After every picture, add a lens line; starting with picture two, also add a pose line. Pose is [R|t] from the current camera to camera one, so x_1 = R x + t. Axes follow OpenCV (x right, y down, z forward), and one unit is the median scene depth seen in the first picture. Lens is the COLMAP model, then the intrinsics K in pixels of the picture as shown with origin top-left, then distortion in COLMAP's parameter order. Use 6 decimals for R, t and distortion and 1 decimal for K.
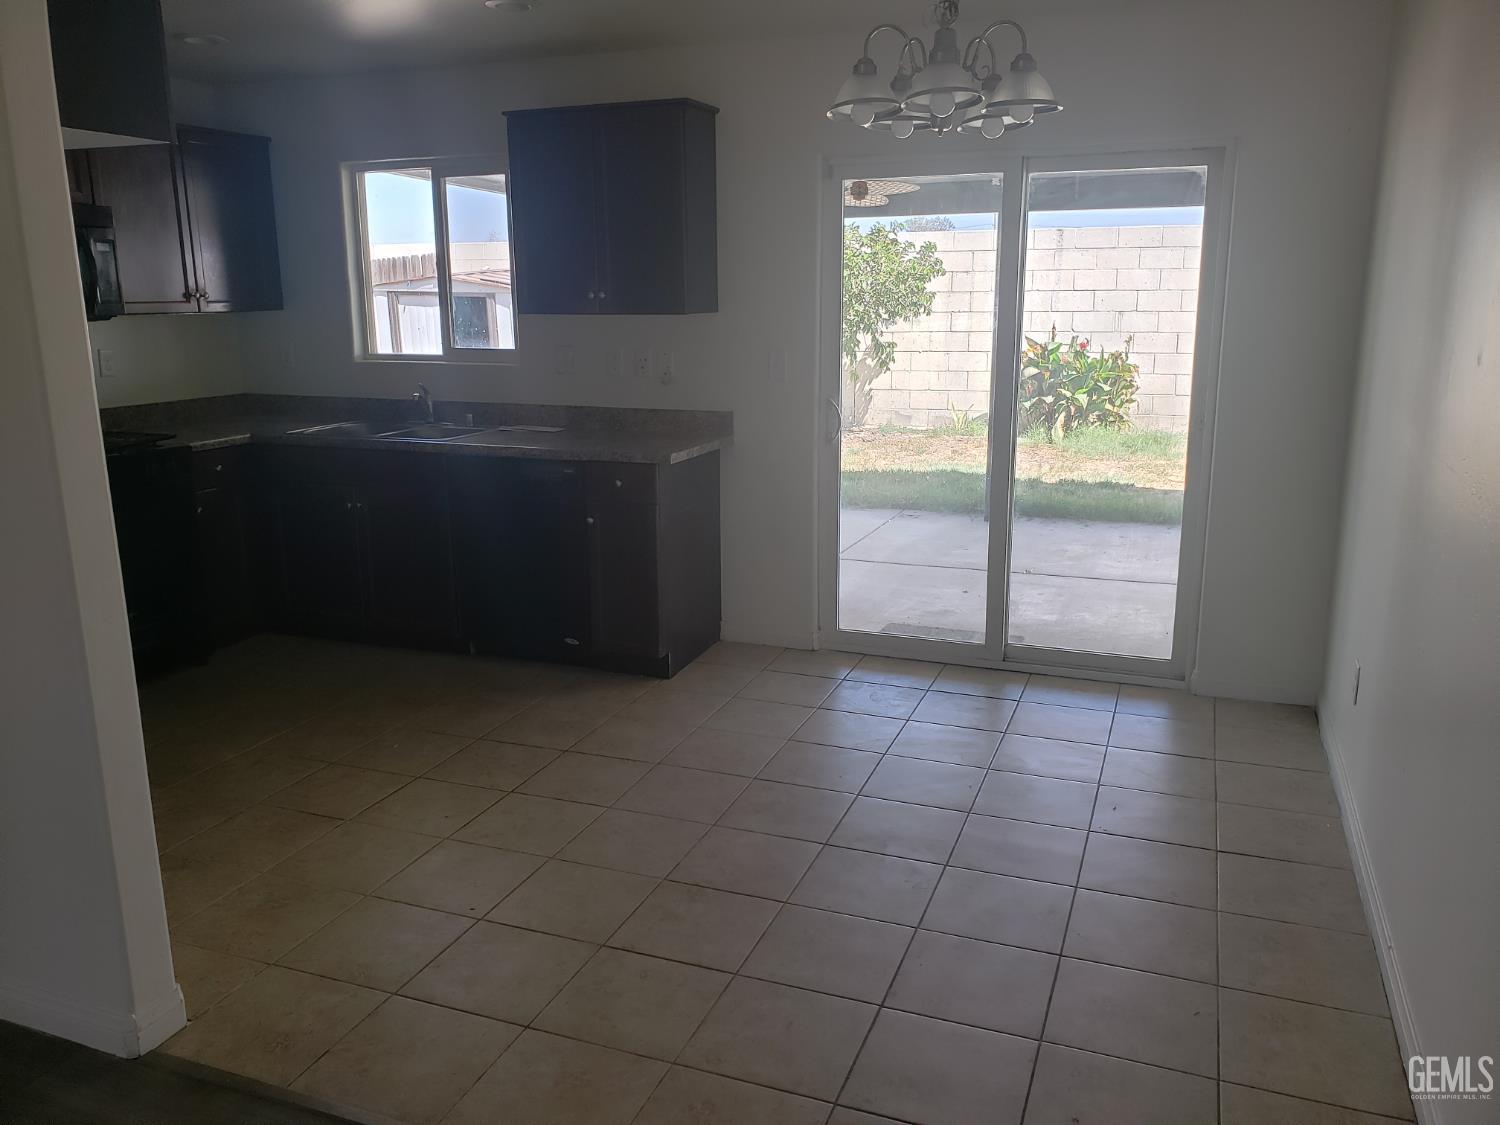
lens RADIAL K [[1165.8, 0, 741.4], [0, 1165.8, 565.9], [0, 0, 1]] dist [0.026119, -0.027024]
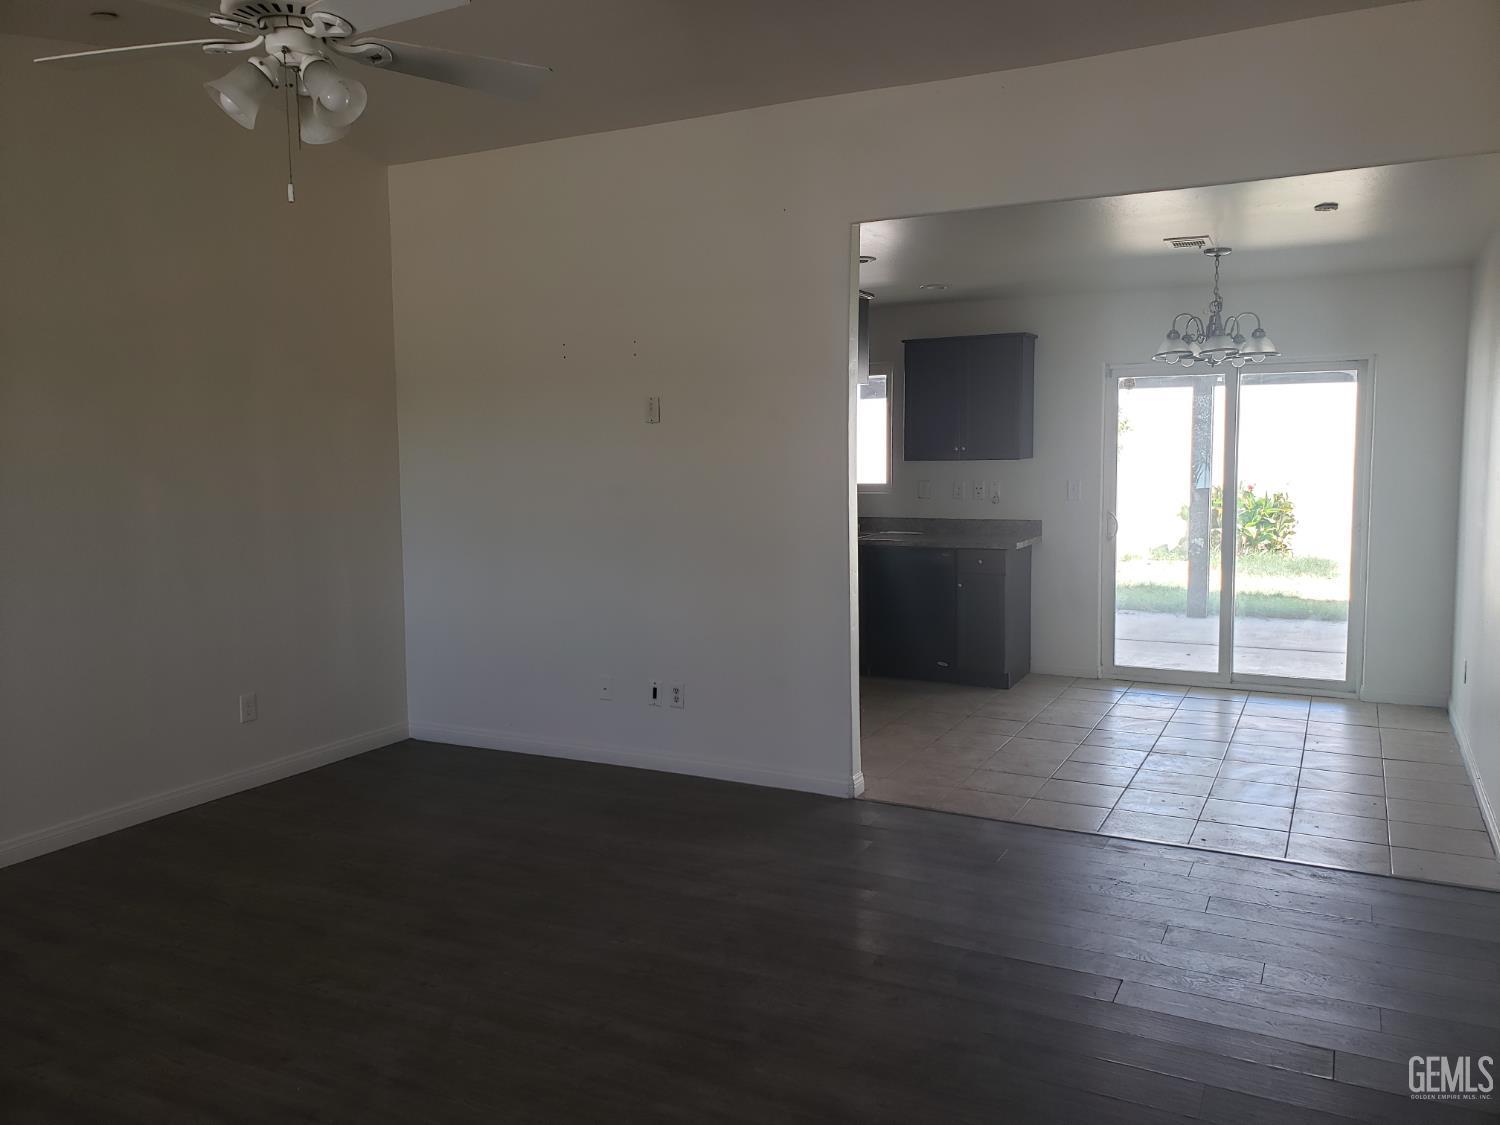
lens RADIAL K [[1165.8, 0, 755.5], [0, 1165.8, 553.9], [0, 0, 1]] dist [0.026119, -0.027024]
pose [[0.995143, 0.008173, -0.098104, -0.226068], [-0.021364, 0.990727, -0.134176, 0.123557], [0.096098, 0.135620, 0.986090, -0.543644]]
